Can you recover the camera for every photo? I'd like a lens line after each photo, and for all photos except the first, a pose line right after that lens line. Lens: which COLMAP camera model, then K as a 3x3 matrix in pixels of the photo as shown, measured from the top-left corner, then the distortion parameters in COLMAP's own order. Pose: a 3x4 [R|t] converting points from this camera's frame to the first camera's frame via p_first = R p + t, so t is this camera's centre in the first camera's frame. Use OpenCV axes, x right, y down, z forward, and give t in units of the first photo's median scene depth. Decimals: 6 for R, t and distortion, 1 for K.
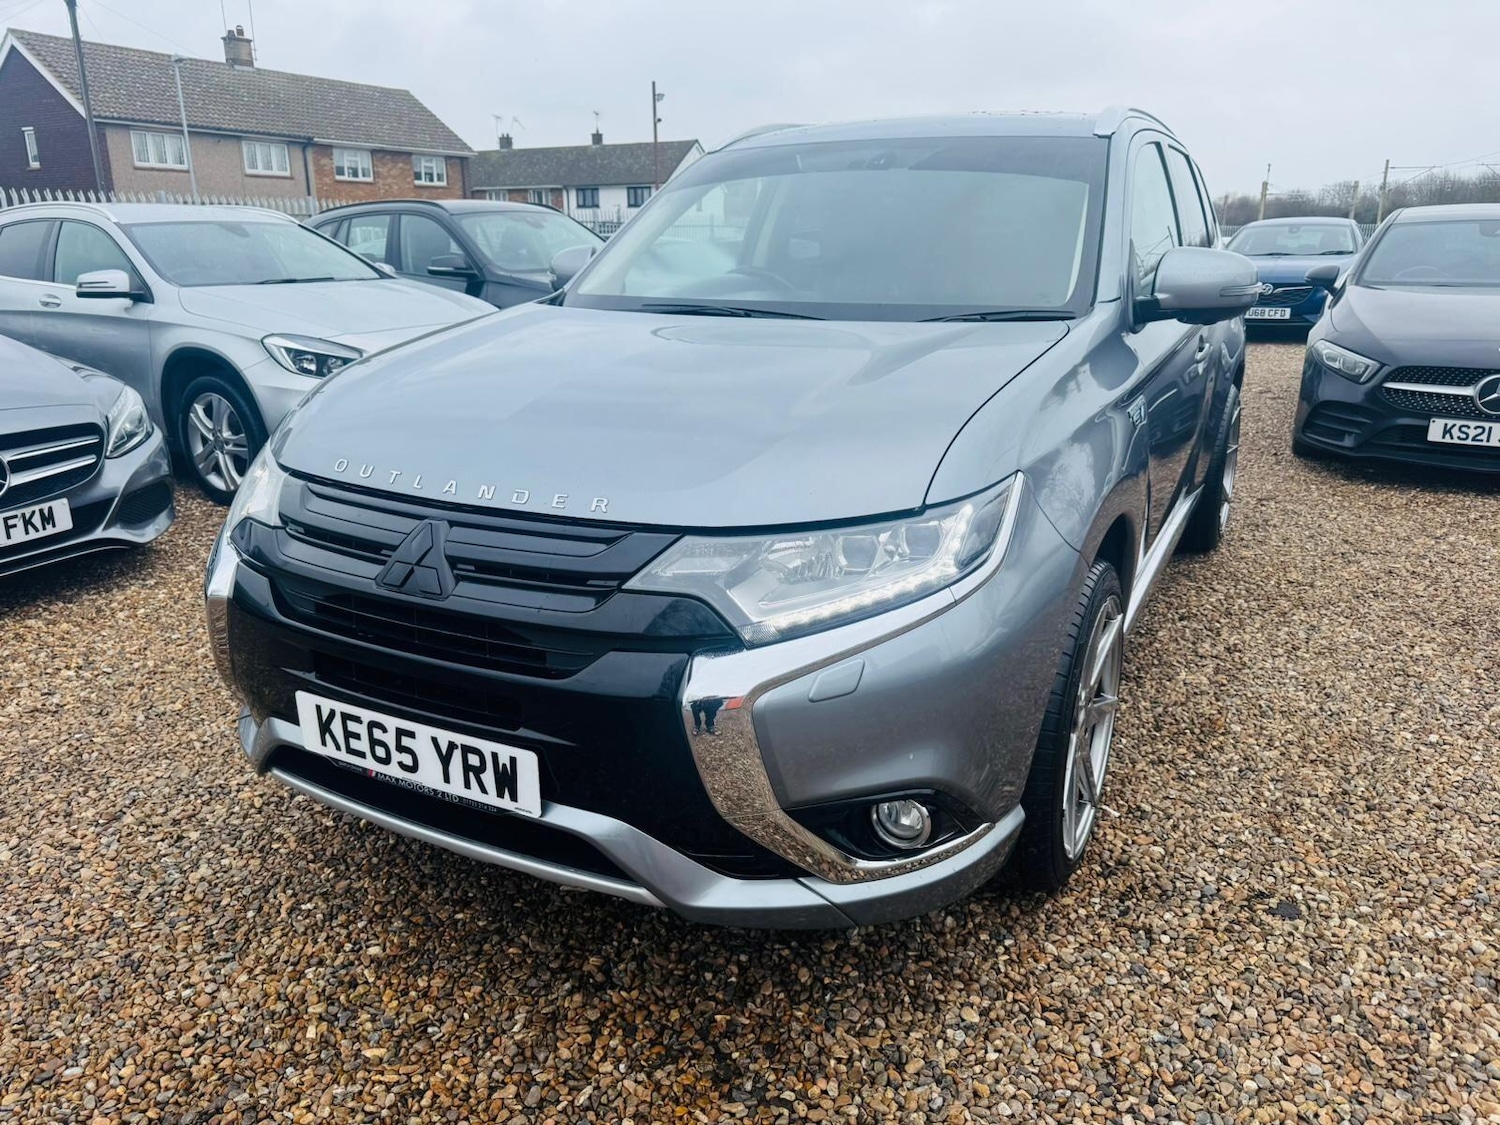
lens RADIAL K [[1075.3, 0, 750.0], [0, 1075.3, 562.5], [0, 0, 1]] dist [0.004701, -0.005148]
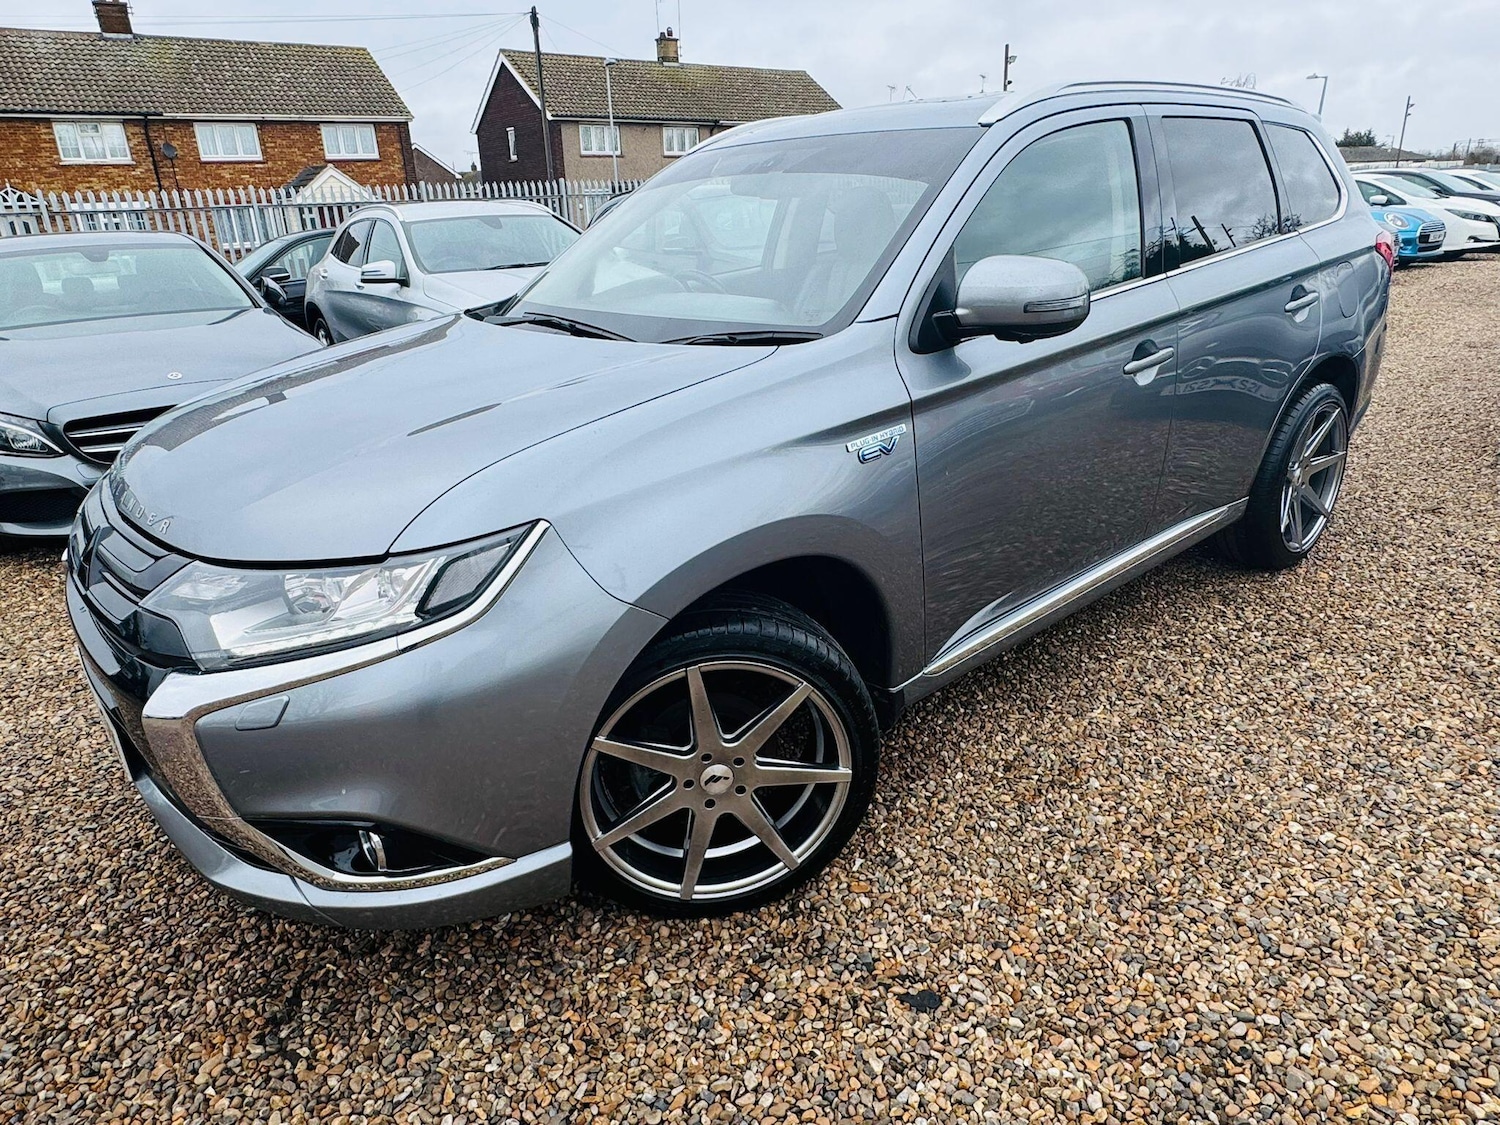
lens RADIAL K [[959.4, 0, 738.0], [0, 959.4, 563.1], [0, 0, 1]] dist [-0.001905, 0.001579]
pose [[0.928255, 0.097001, -0.359072, 0.567801], [-0.070909, 0.993840, 0.085168, -0.100710], [0.365122, -0.053596, 0.929416, 0.184311]]
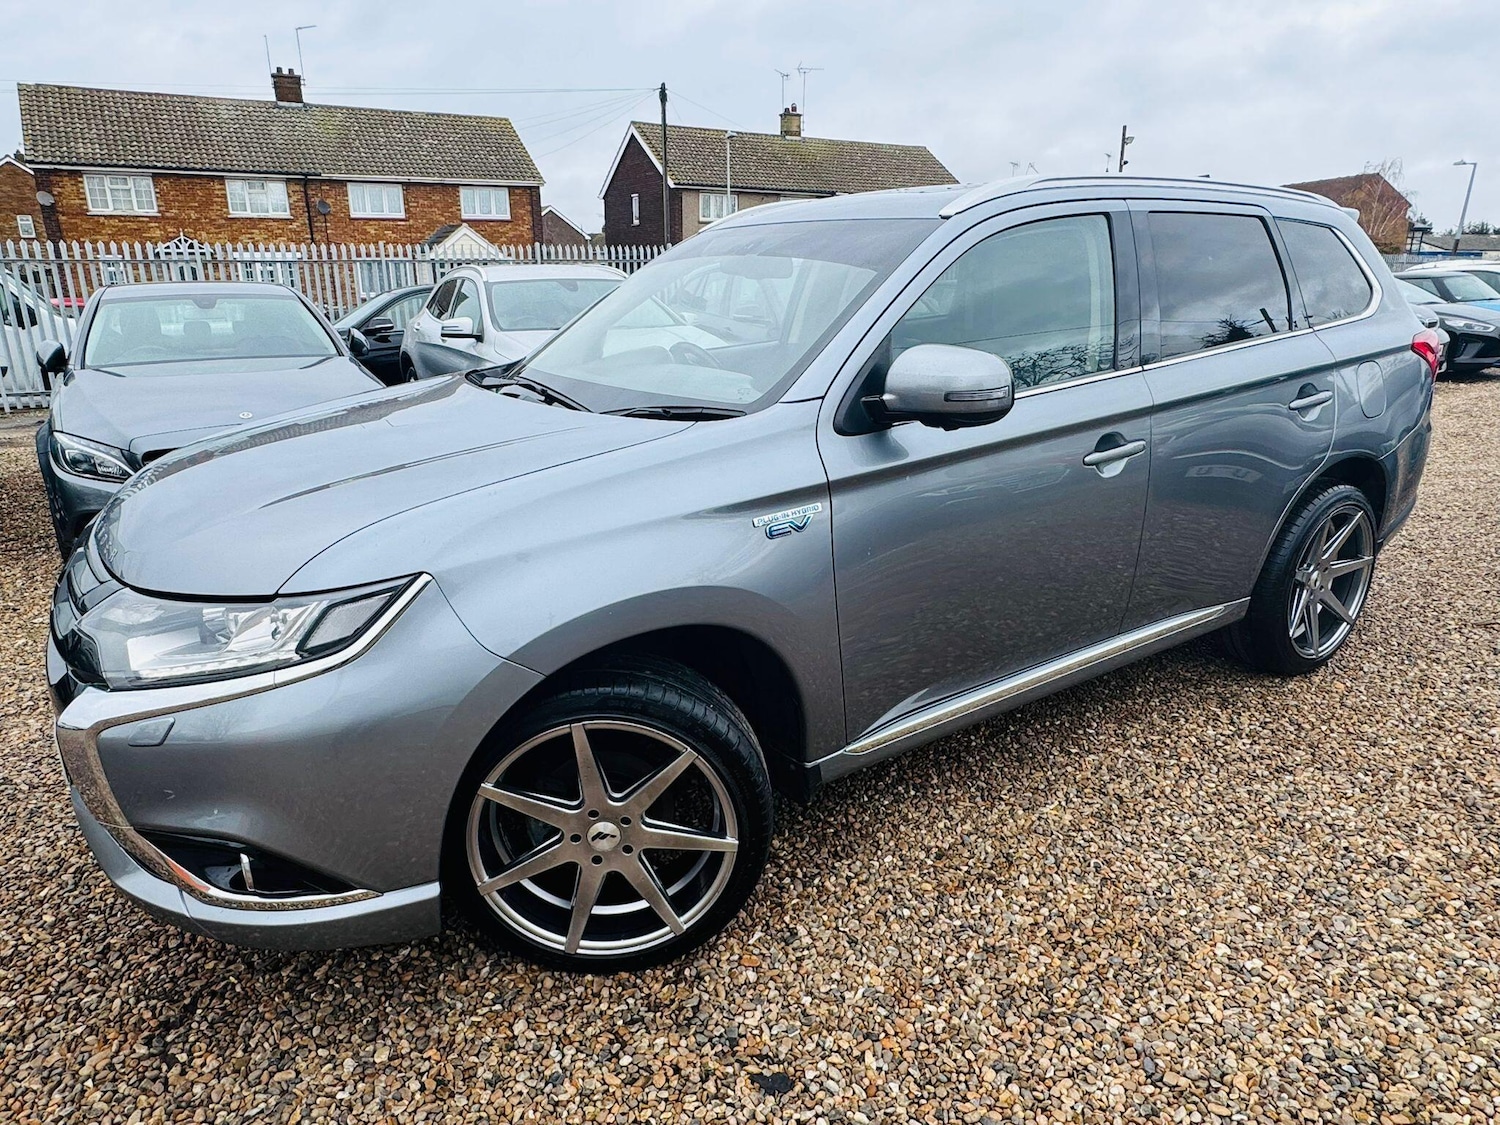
lens RADIAL K [[958.6, 0, 730.1], [0, 958.6, 560.9], [0, 0, 1]] dist [-0.001575, 0.001245]
pose [[0.874309, 0.134991, -0.466220, 0.730245], [-0.134864, 0.990287, 0.033818, -0.127960], [0.466256, 0.033309, 0.884022, 0.232306]]
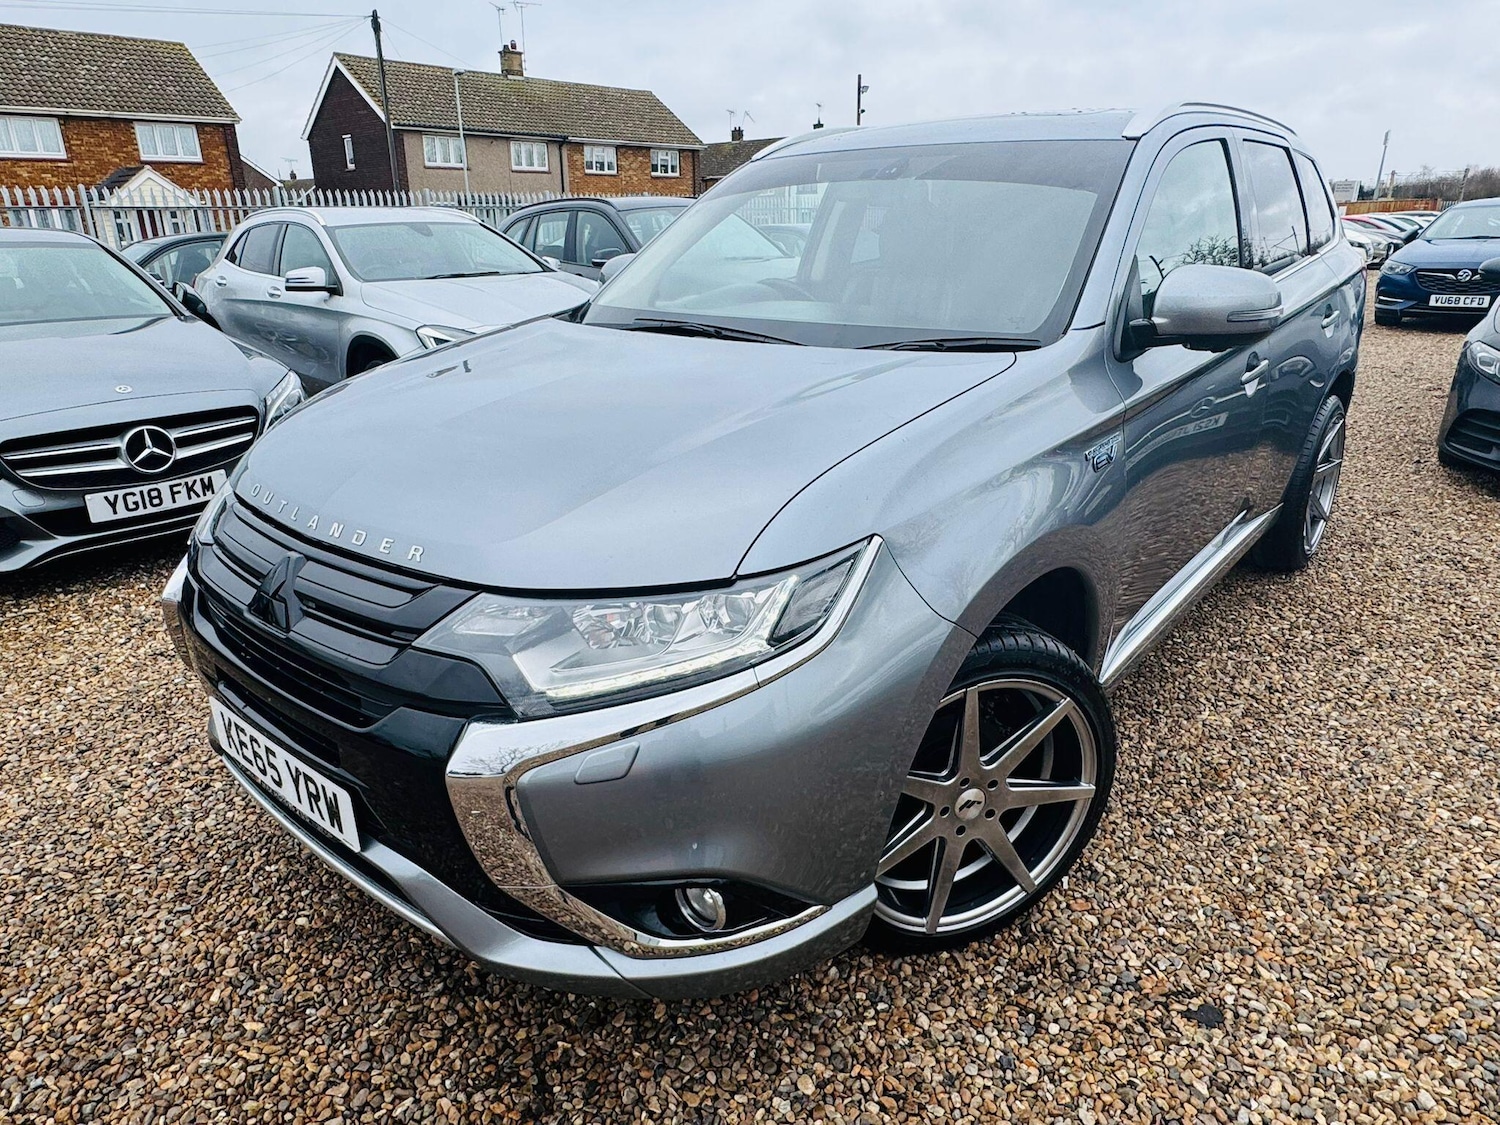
lens RADIAL K [[960.7, 0, 732.2], [0, 960.7, 567.9], [0, 0, 1]] dist [-0.003268, 0.002123]
pose [[0.975328, 0.064827, -0.211028, 0.236590], [-0.053067, 0.996731, 0.060925, -0.075411], [0.214288, -0.048223, 0.975579, 0.133047]]
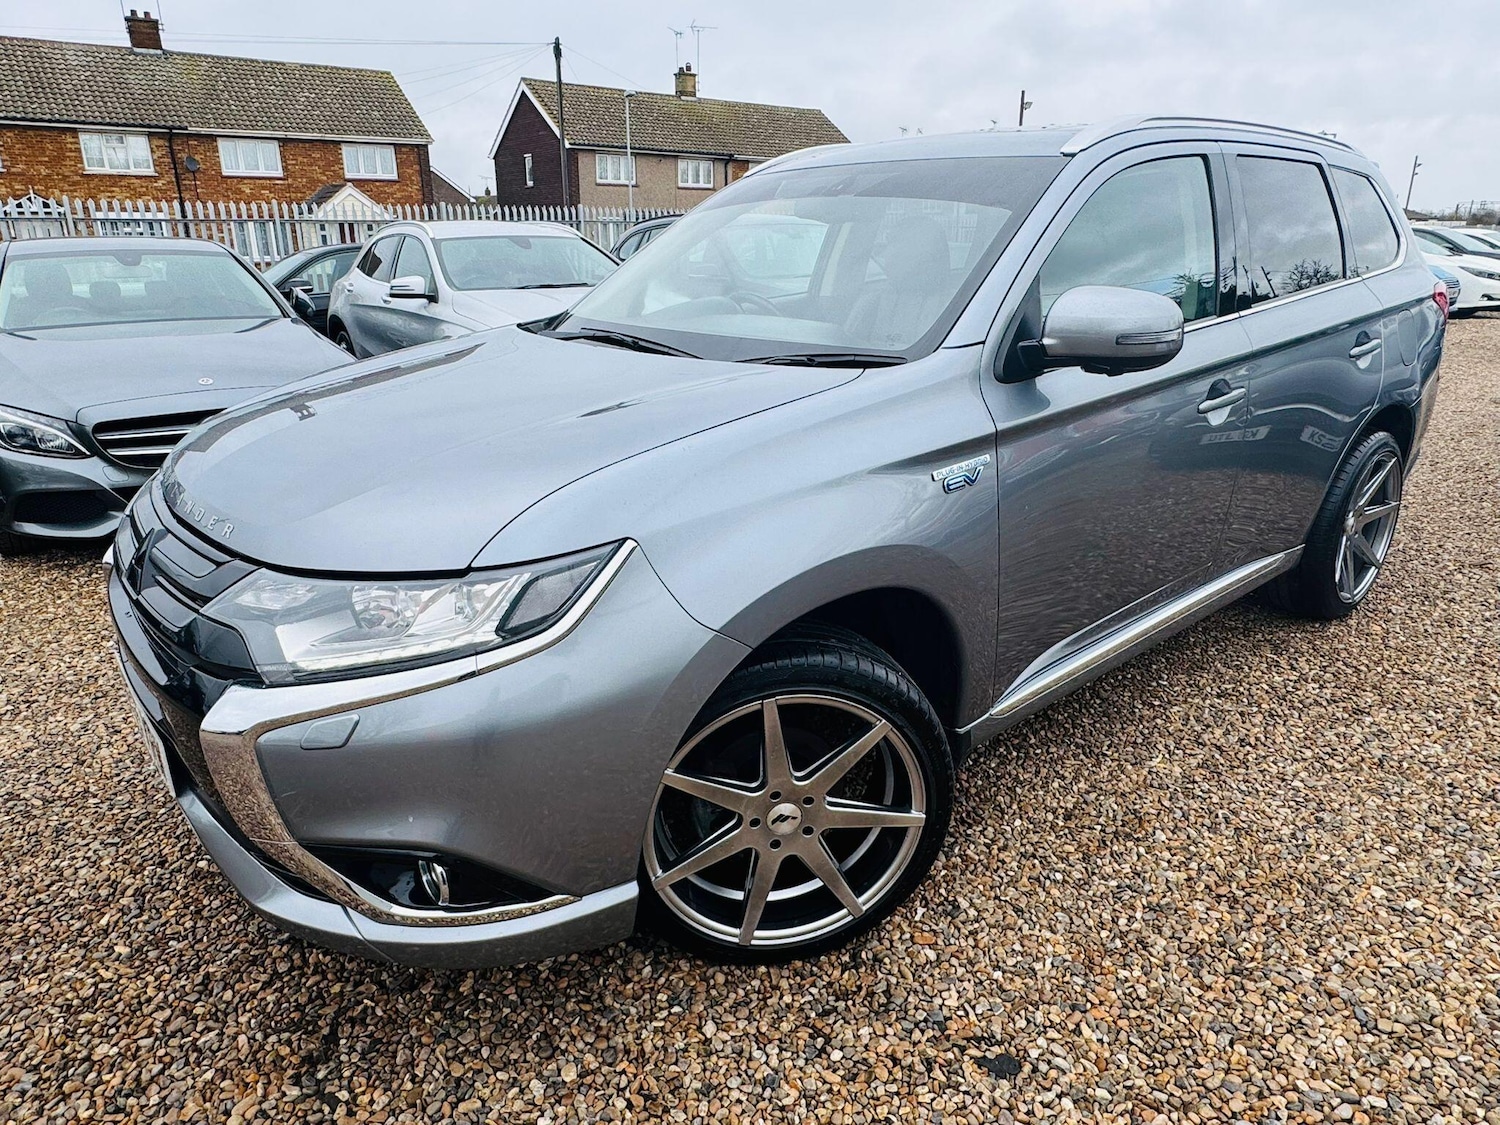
lens RADIAL K [[958.6, 0, 730.1], [0, 958.6, 560.9], [0, 0, 1]] dist [-0.001575, 0.001245]
pose [[0.923063, 0.120488, -0.365290, 0.492778], [-0.108600, 0.992672, 0.053000, -0.090296], [0.368999, -0.009252, 0.929384, 0.191915]]
